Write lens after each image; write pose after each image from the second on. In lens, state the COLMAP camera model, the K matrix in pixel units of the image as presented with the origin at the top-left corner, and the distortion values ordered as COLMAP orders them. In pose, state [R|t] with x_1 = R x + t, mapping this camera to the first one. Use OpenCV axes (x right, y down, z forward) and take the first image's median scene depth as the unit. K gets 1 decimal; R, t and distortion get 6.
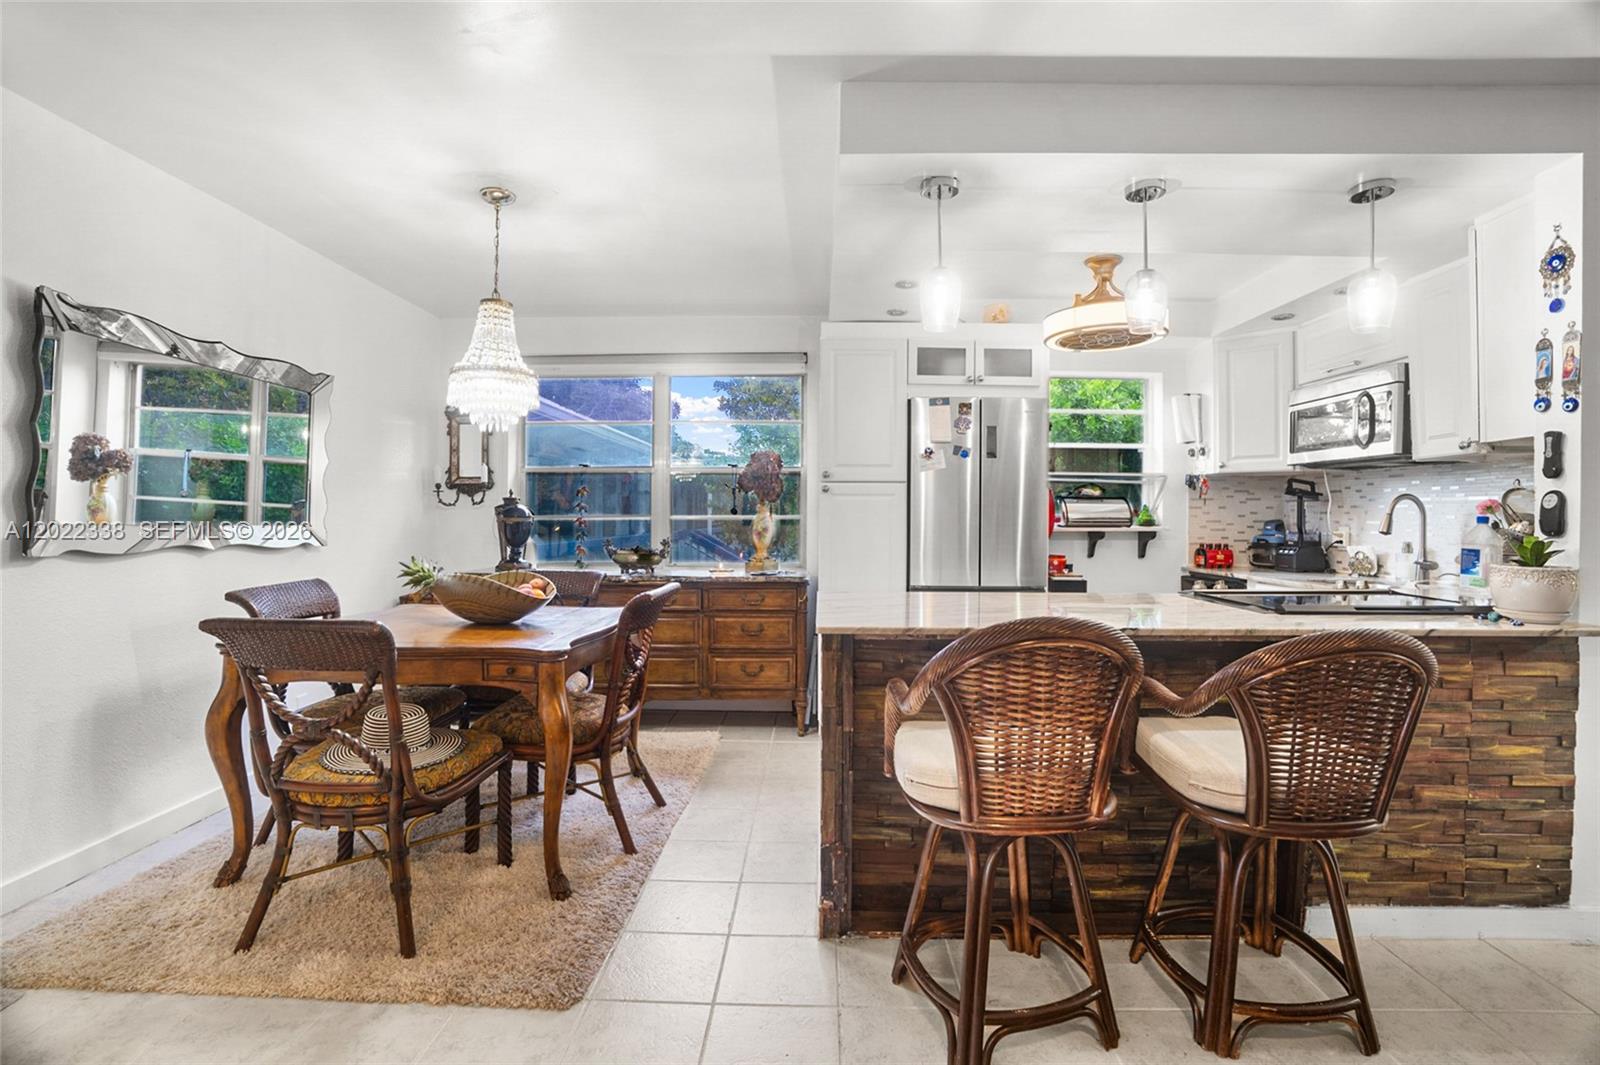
lens RADIAL K [[739.0, 0, 805.6], [0, 739.0, 522.8], [0, 0, 1]] dist [-0.070902, 0.027007]
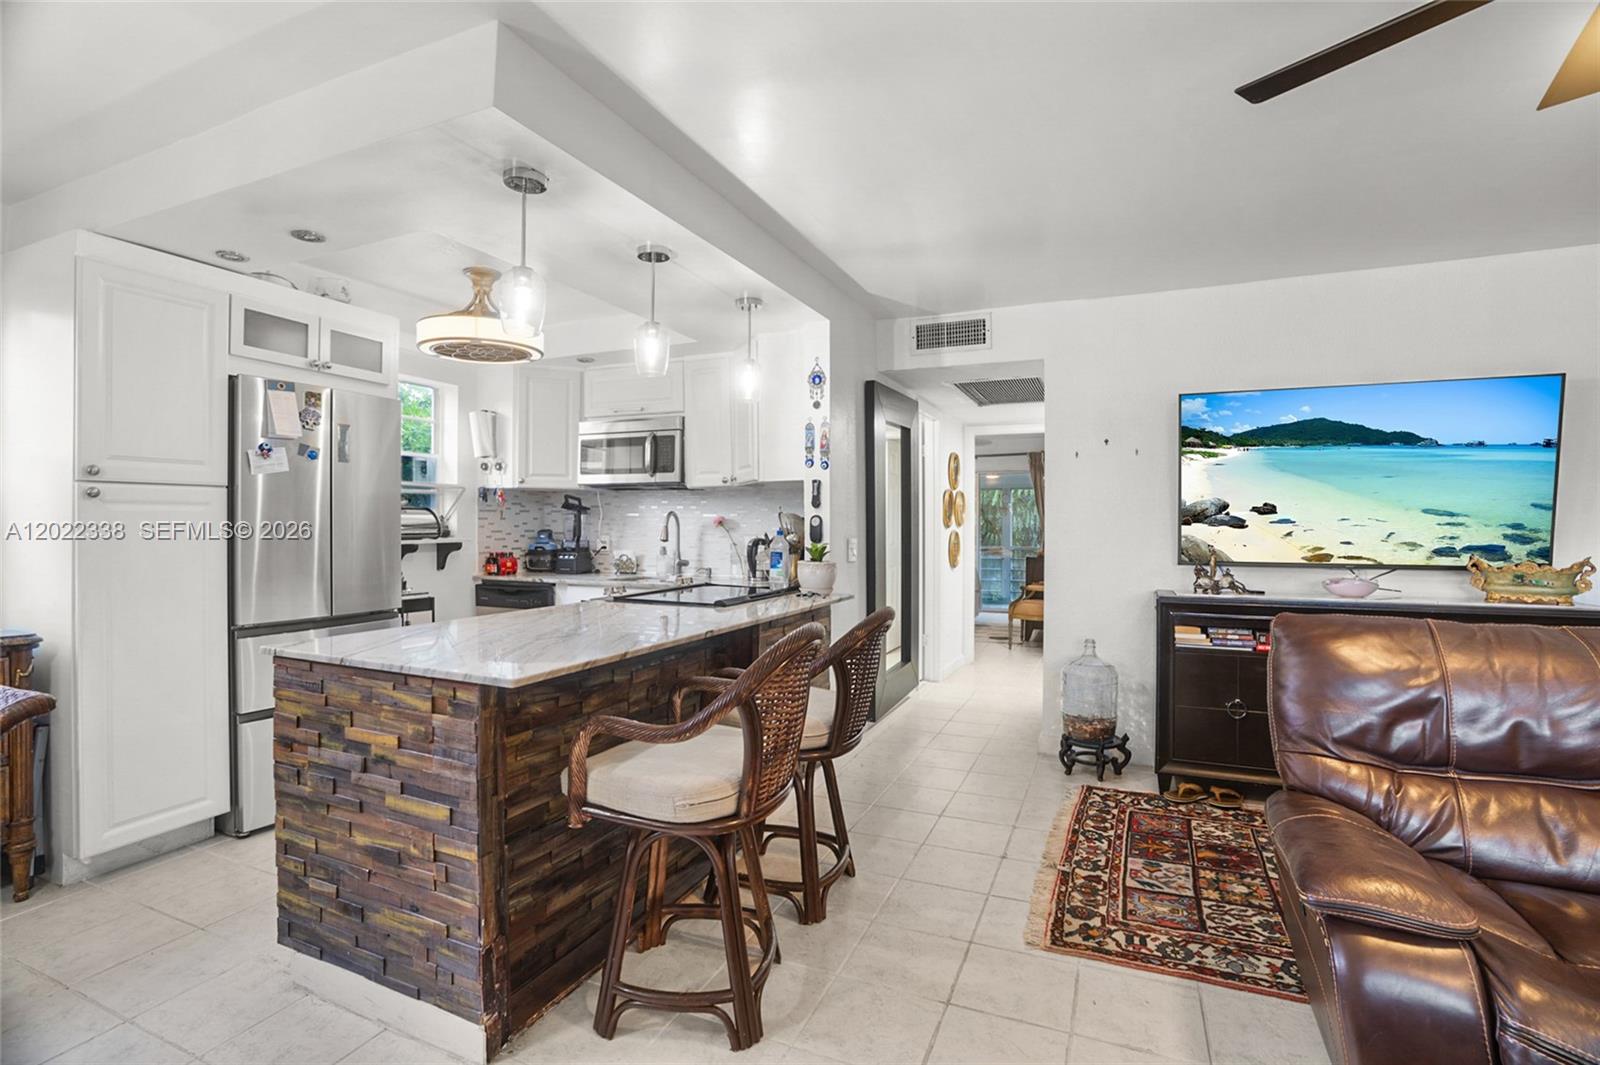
lens RADIAL K [[739.0, 0, 805.6], [0, 739.0, 522.8], [0, 0, 1]] dist [-0.070902, 0.027007]
pose [[0.380419, -0.004719, 0.924802, -0.409196], [0.005237, 0.999982, 0.002949, -0.024224], [-0.924799, 0.003721, 0.380437, 0.258976]]
